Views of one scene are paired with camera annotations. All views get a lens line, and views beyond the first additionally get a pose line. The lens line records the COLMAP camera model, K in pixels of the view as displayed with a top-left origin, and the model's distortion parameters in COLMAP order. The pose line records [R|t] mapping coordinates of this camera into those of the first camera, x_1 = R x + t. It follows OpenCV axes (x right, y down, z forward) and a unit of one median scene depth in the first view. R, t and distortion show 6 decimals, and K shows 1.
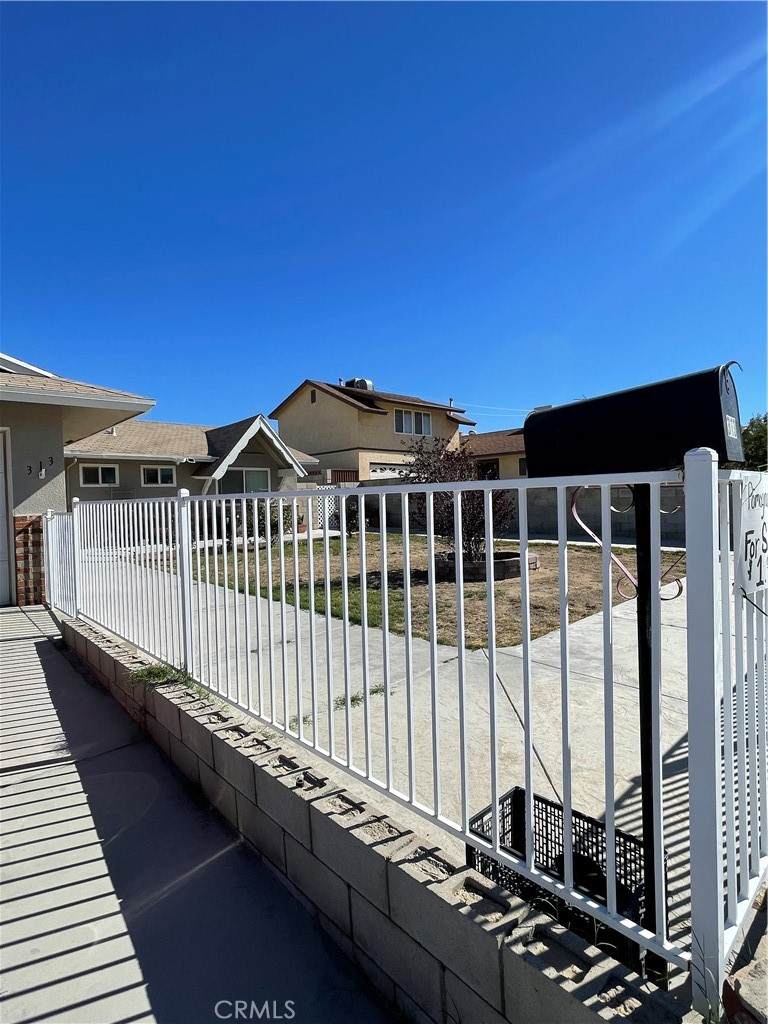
lens RADIAL K [[518.5, 0, 384.0], [0, 518.5, 512.0], [0, 0, 1]] dist [-0.002055, -0.001081]
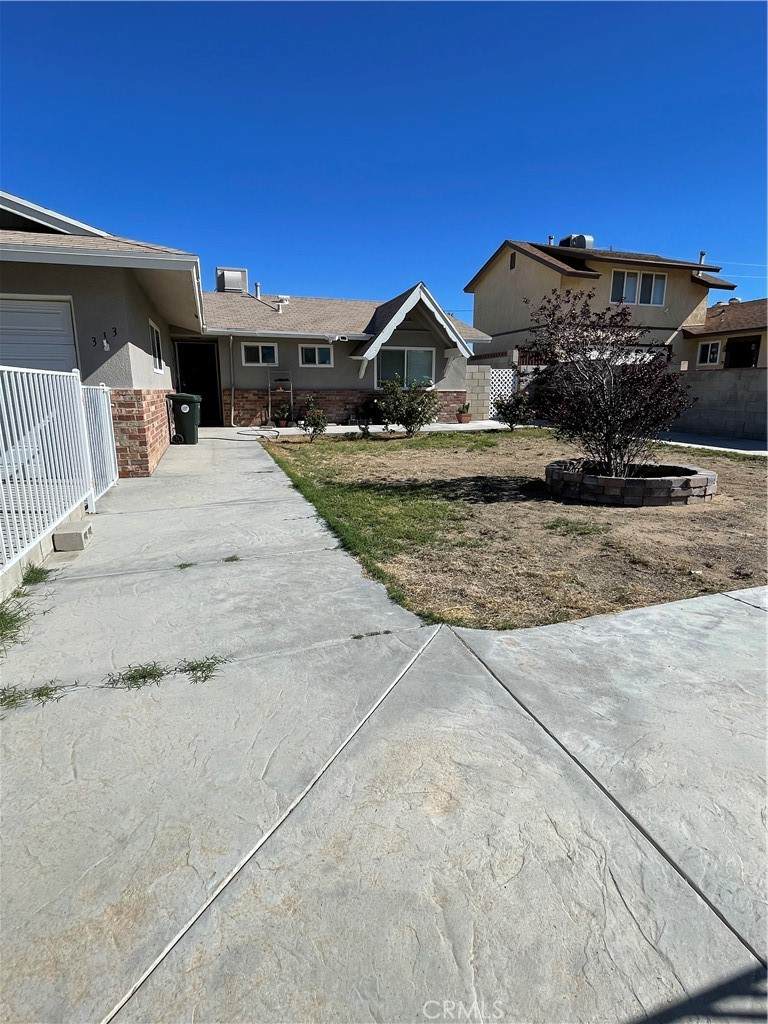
lens RADIAL K [[518.5, 0, 384.0], [0, 518.5, 512.0], [0, 0, 1]] dist [-0.002055, -0.001081]
pose [[0.905318, 0.124956, -0.405938, 0.110822], [-0.036697, 0.975183, 0.218340, -0.000285], [0.423147, -0.182770, 0.887436, 0.136462]]
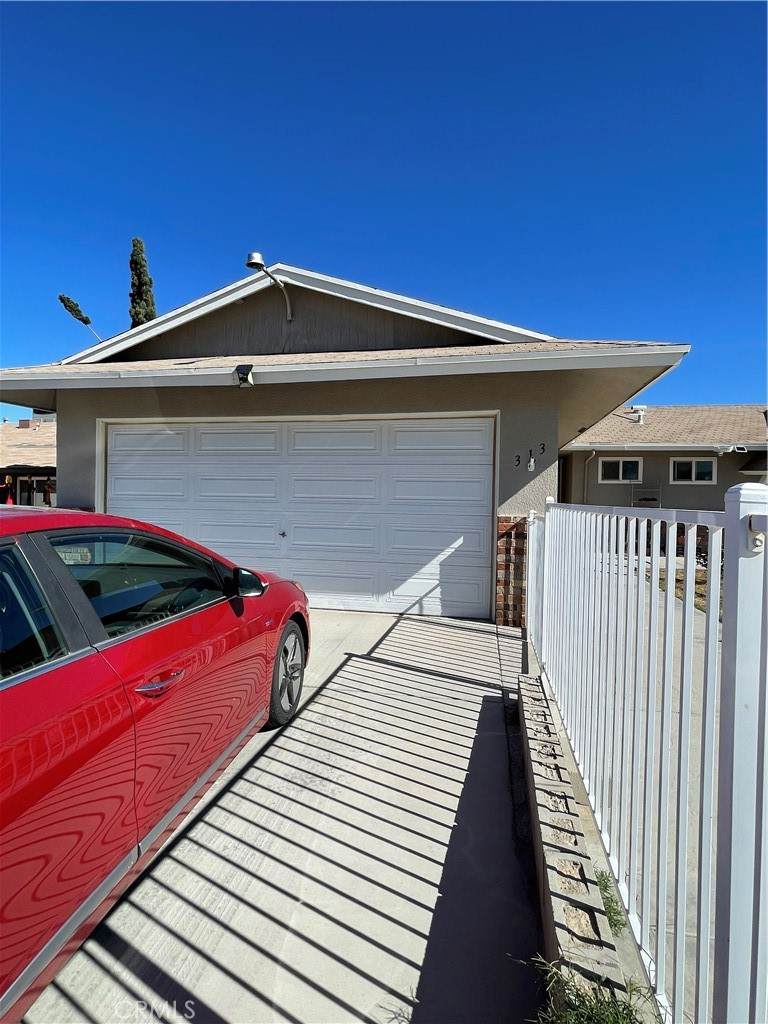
lens RADIAL K [[507.2, 0, 384.0], [0, 507.2, 512.0], [0, 0, 1]] dist [-0.000209, -0.000352]
pose [[0.573857, 0.057119, -0.816961, -0.067319], [-0.052324, 0.998084, 0.033029, -0.006926], [0.817283, 0.023793, 0.575746, 0.166572]]
